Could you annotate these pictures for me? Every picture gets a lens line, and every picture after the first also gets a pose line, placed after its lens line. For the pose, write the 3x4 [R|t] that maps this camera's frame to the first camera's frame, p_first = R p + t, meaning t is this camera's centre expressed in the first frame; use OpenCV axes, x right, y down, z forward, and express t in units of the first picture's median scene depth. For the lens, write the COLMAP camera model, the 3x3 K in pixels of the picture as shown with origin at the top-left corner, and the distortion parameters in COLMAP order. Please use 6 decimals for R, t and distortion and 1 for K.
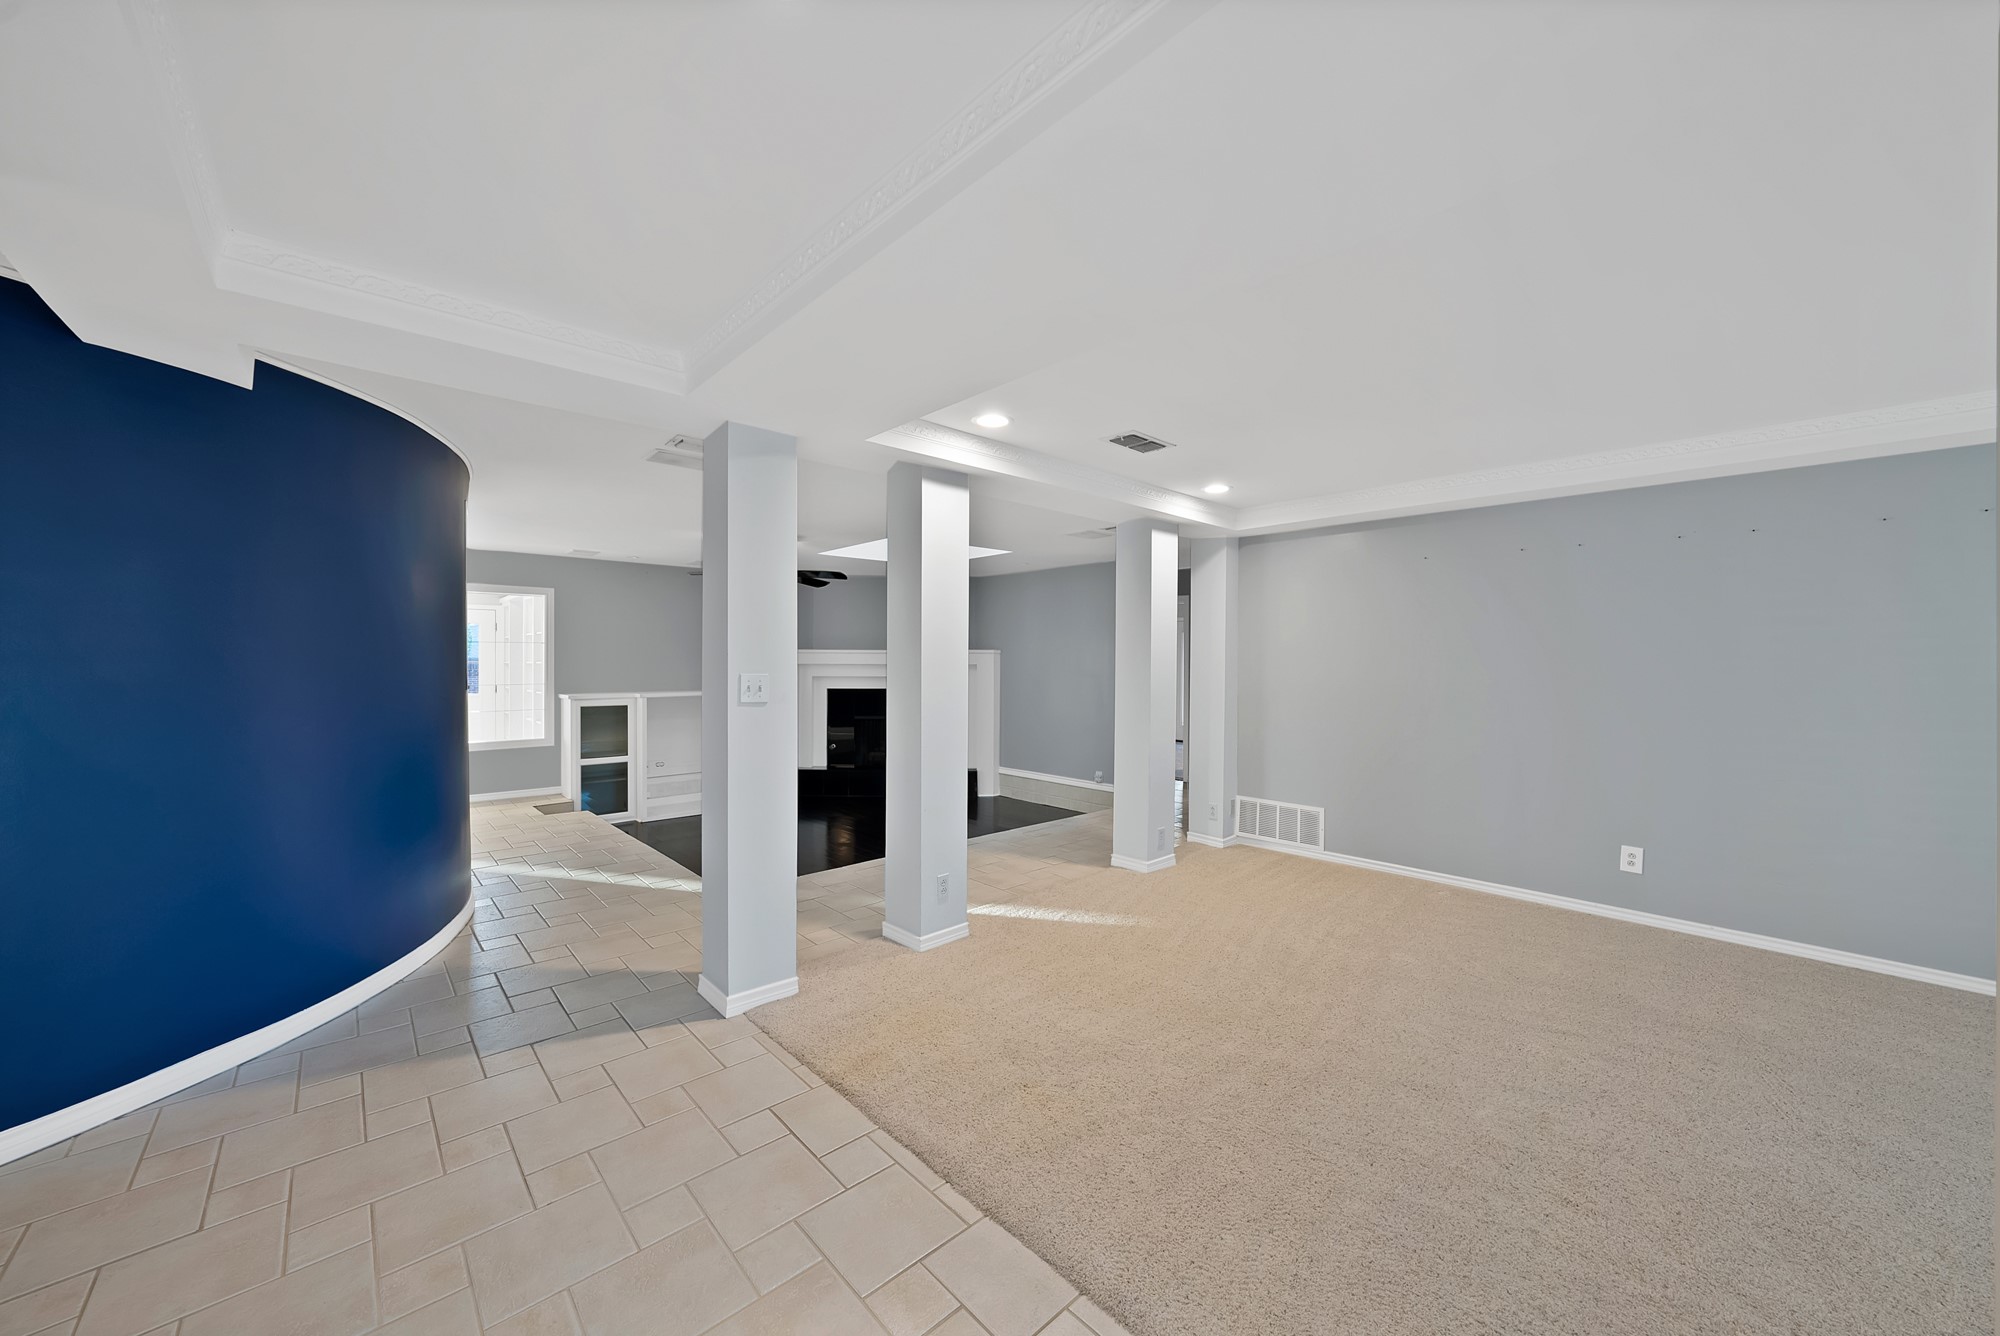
lens RADIAL K [[728.0, 0, 1004.0], [0, 728.0, 670.7], [0, 0, 1]] dist [-0.009538, 0.001022]
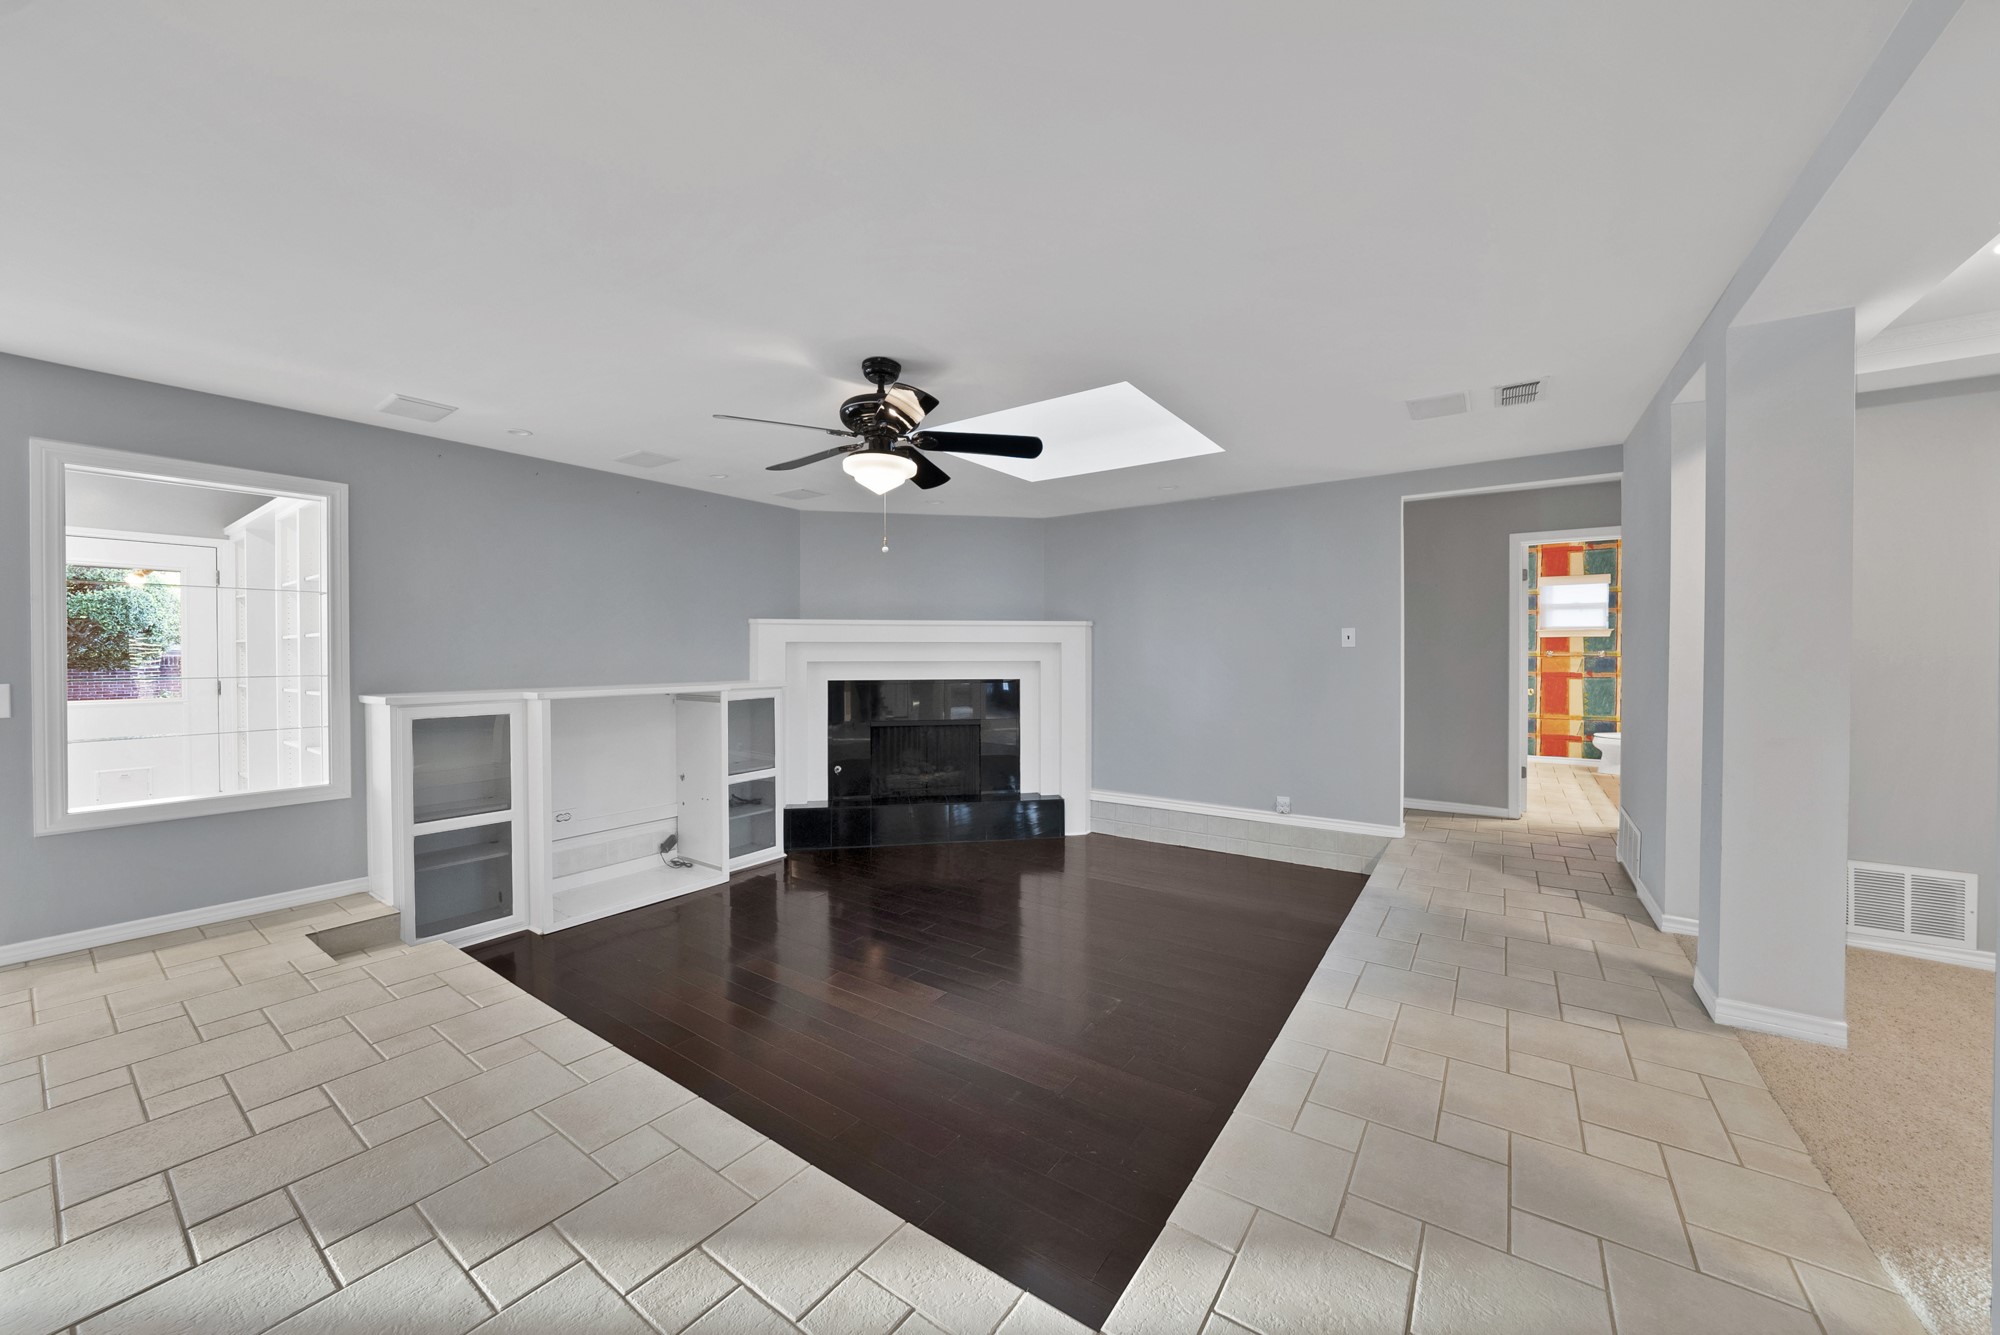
lens RADIAL K [[728.0, 0, 992.2], [0, 728.0, 664.1], [0, 0, 1]] dist [-0.009538, 0.001022]
pose [[0.979908, -0.008298, 0.199276, -0.282499], [0.008741, 0.999961, -0.001348, 0.015139], [-0.199257, 0.003062, 0.979942, 0.418322]]
